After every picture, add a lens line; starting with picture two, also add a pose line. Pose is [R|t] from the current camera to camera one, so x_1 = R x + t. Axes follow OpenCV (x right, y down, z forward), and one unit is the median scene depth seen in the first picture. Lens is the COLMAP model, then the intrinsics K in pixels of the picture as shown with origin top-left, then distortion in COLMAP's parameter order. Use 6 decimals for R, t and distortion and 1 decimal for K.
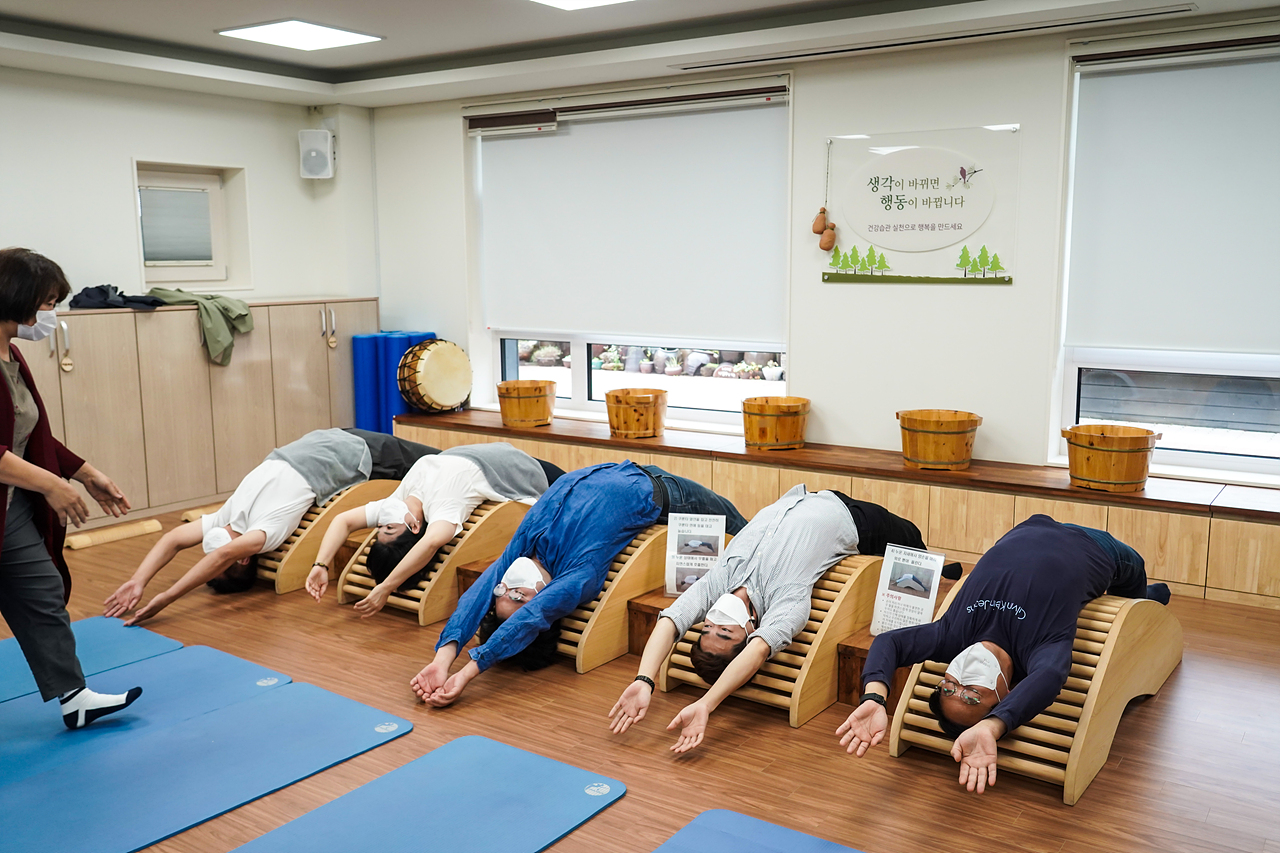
lens RADIAL K [[1130.2, 0, 639.1], [0, 1130.2, 434.4], [0, 0, 1]] dist [-0.001484, -0.016210]
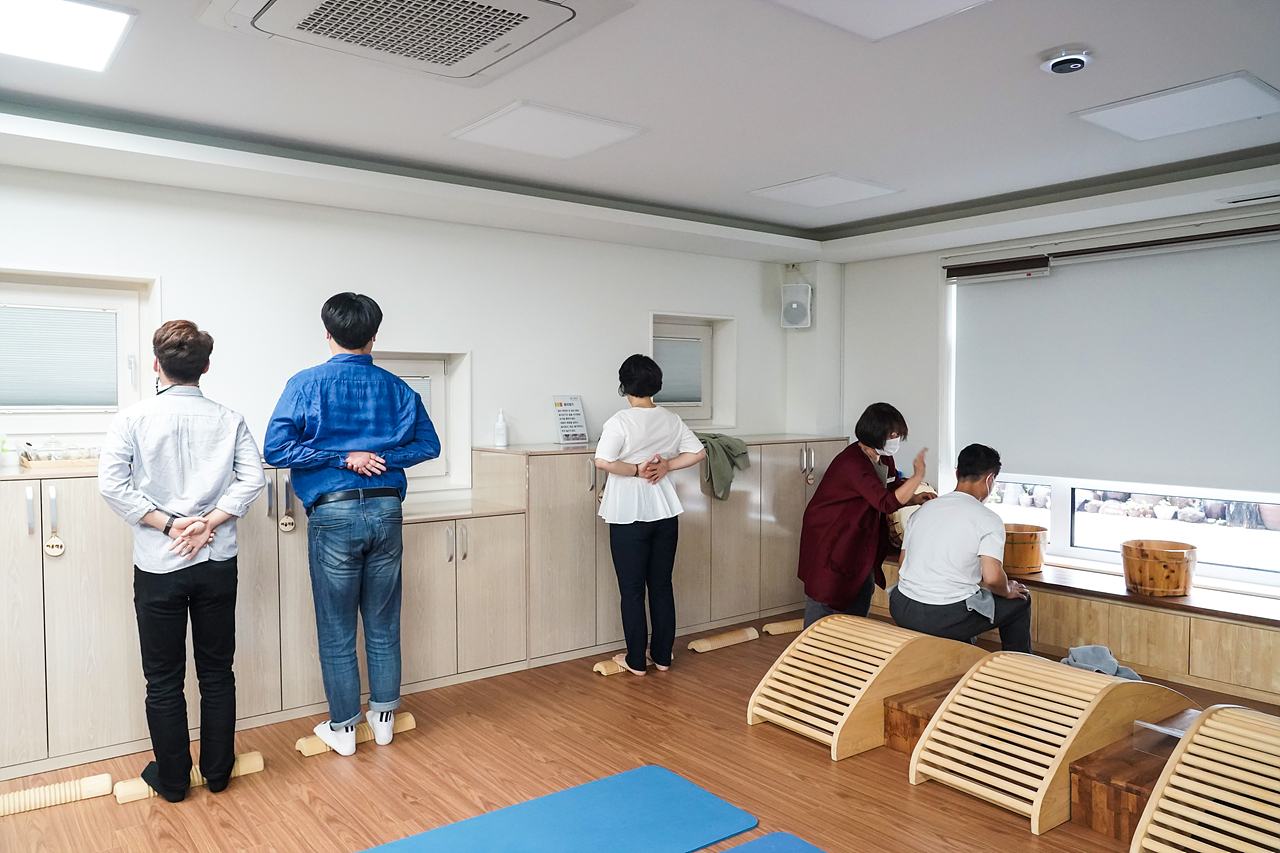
lens RADIAL K [[915.6, 0, 638.6], [0, 915.6, 426.0], [0, 0, 1]] dist [-0.002496, 0.022293]
pose [[0.954872, 0.012900, -0.296737, -0.174659], [-0.049265, 0.992096, -0.115403, -0.024807], [0.292903, 0.124814, 0.947961, 0.139142]]
